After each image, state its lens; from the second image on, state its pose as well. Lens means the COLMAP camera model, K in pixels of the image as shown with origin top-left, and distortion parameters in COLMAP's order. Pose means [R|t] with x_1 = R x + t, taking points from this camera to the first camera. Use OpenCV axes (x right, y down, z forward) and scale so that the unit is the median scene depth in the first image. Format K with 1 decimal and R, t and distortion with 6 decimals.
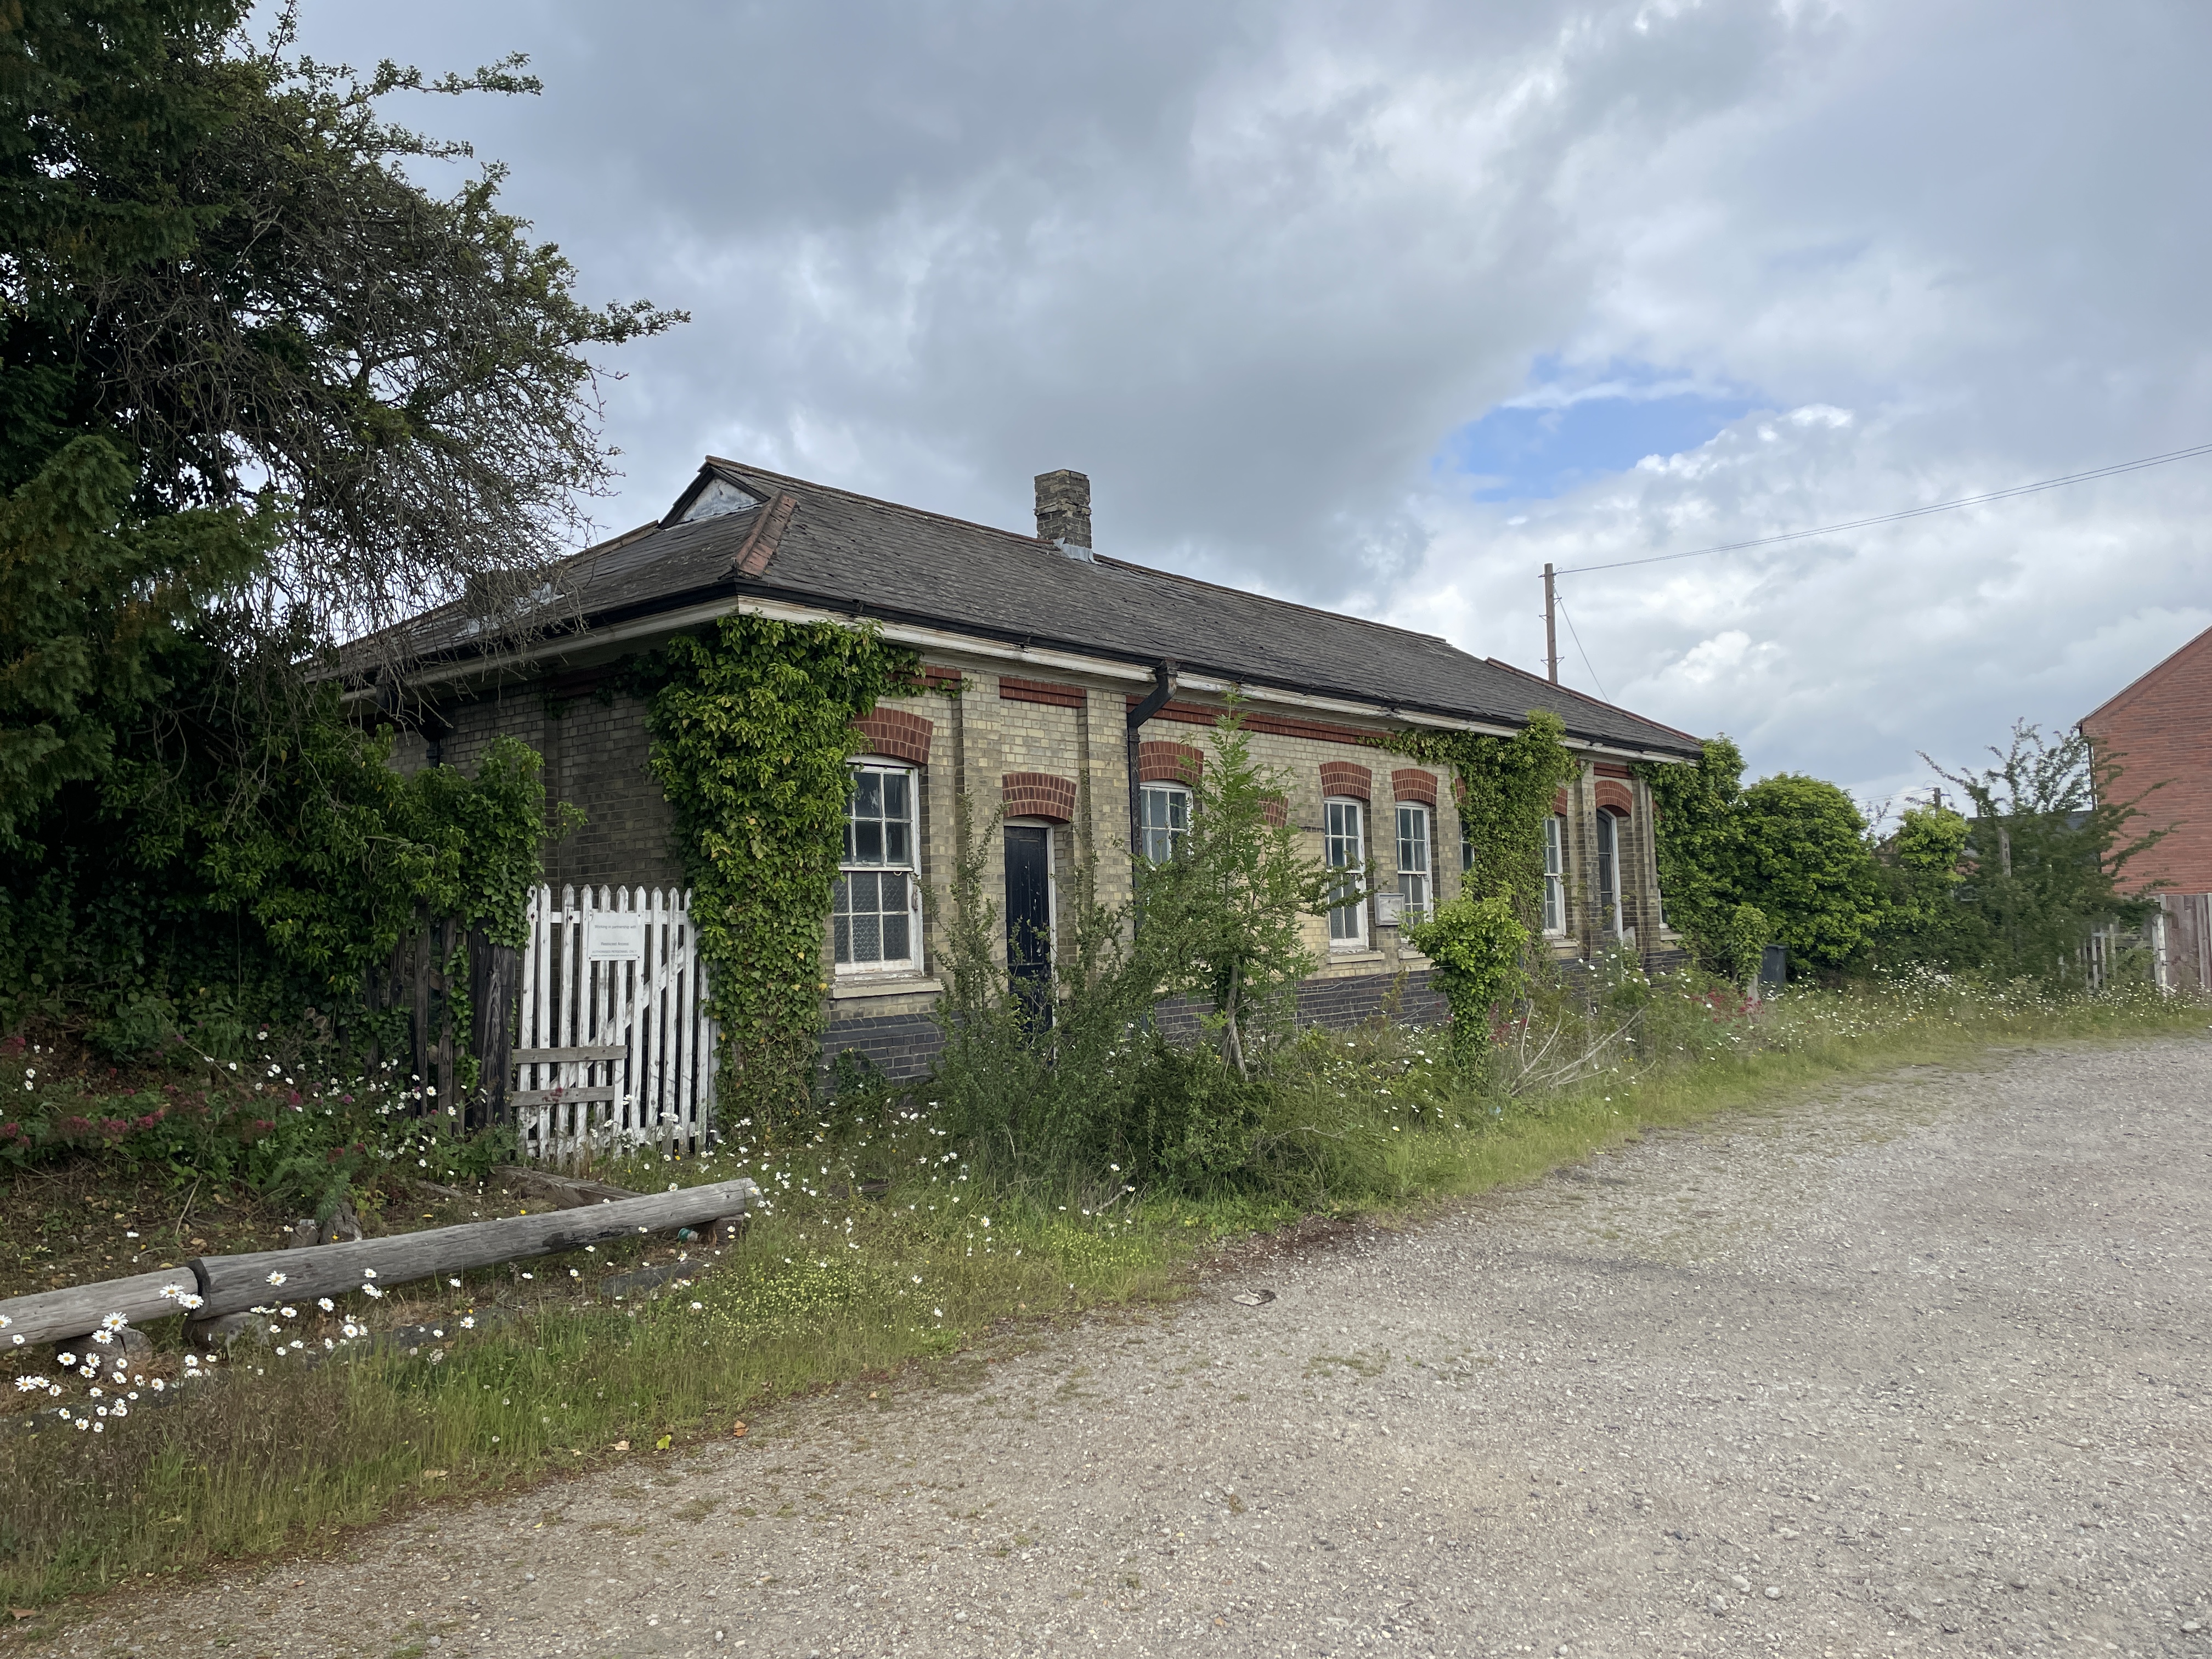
lens RADIAL K [[1639.1, 0, 1084.5], [0, 1639.1, 780.7], [0, 0, 1]] dist [0.096196, -0.113793]
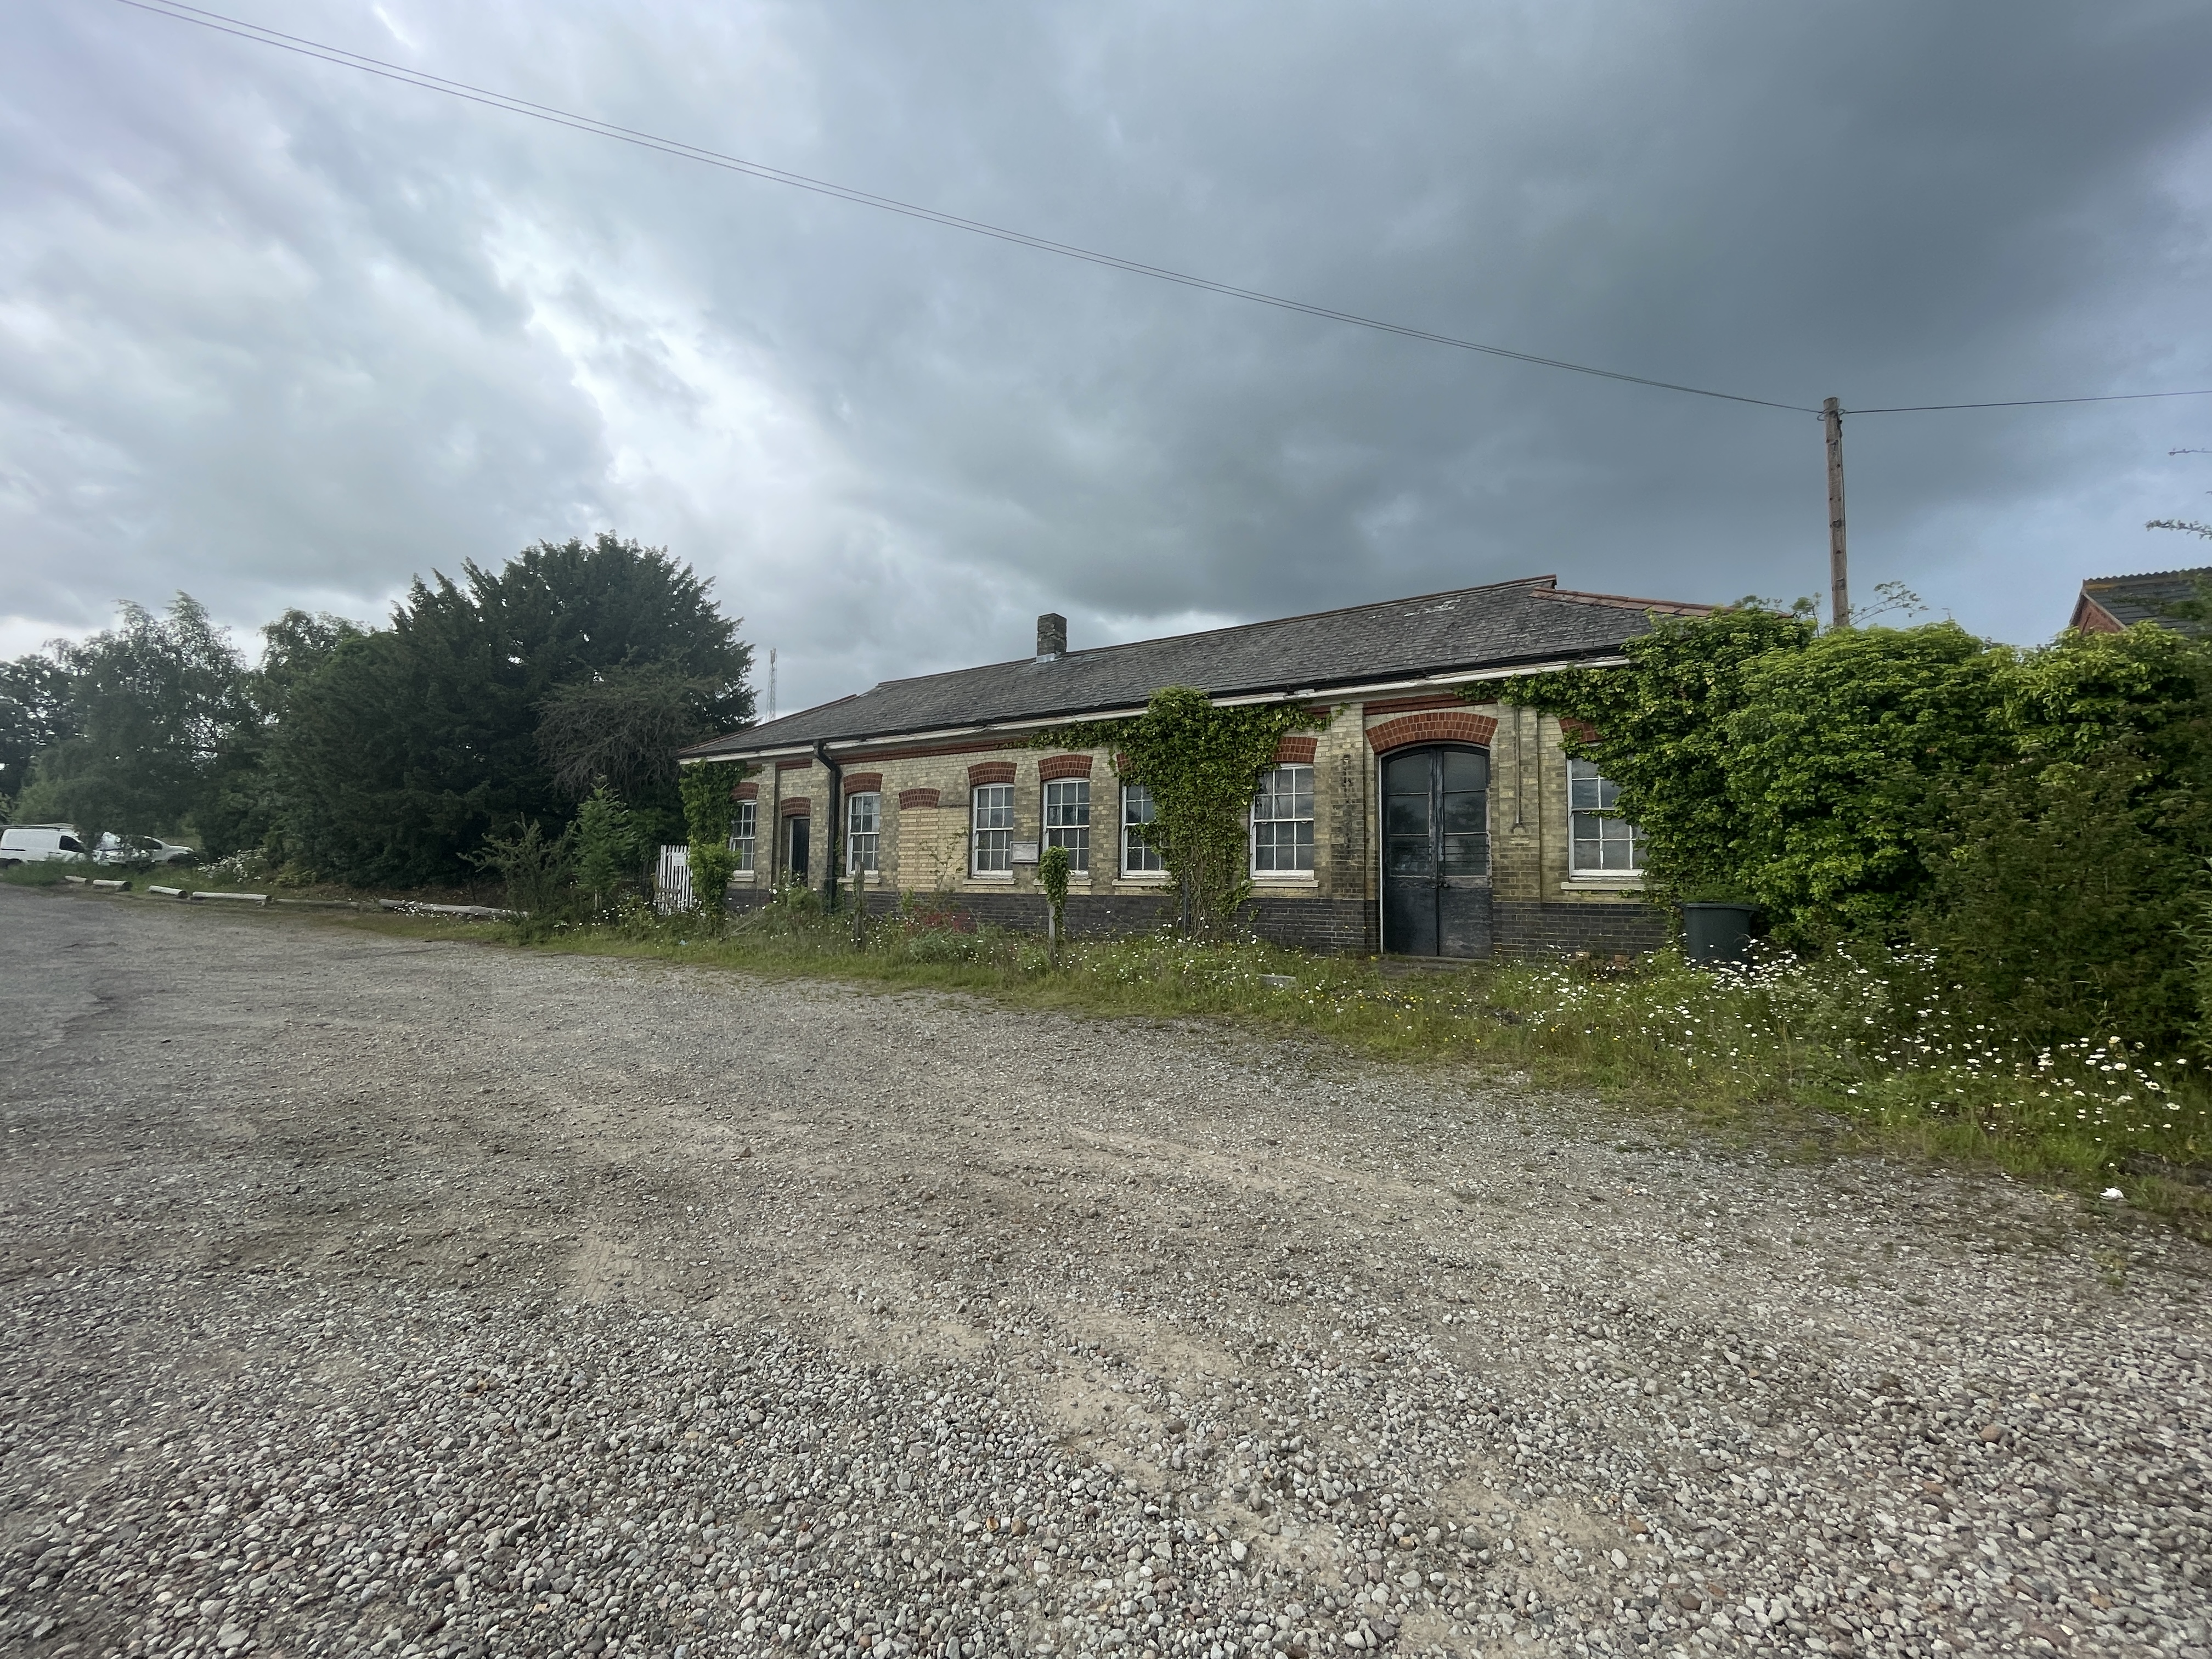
lens RADIAL K [[909.7, 0, 1116.8], [0, 909.7, 827.2], [0, 0, 1]] dist [0.007455, -0.000003]
pose [[0.119339, -0.033606, -0.992285, 1.496770], [0.074053, 0.996944, -0.024858, 0.118874], [0.990088, -0.070515, 0.121463, 1.414466]]
